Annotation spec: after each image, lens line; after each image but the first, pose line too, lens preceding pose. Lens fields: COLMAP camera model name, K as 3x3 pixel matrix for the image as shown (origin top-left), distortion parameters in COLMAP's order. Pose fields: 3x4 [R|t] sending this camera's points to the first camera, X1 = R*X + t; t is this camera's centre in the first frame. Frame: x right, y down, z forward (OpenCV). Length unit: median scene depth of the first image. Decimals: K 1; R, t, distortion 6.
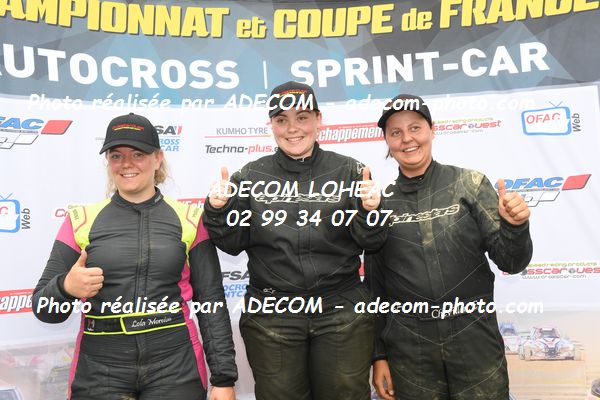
lens RADIAL K [[692.4, 0, 300.0], [0, 692.4, 200.0], [0, 0, 1]] dist [0.095450, 0.000805]
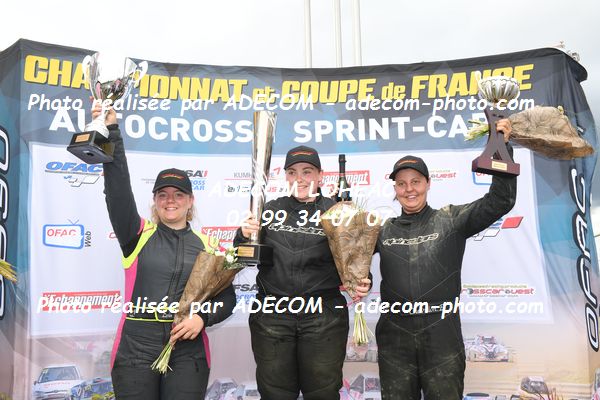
lens RADIAL K [[649.8, 0, 302.7], [0, 649.8, 198.5], [0, 0, 1]] dist [0.092413, 0.026183]
pose [[0.999287, 0.027226, -0.026177, 0.038710], [-0.028354, 0.998640, -0.043760, -0.005495], [0.024950, 0.044471, 0.998699, -0.195945]]
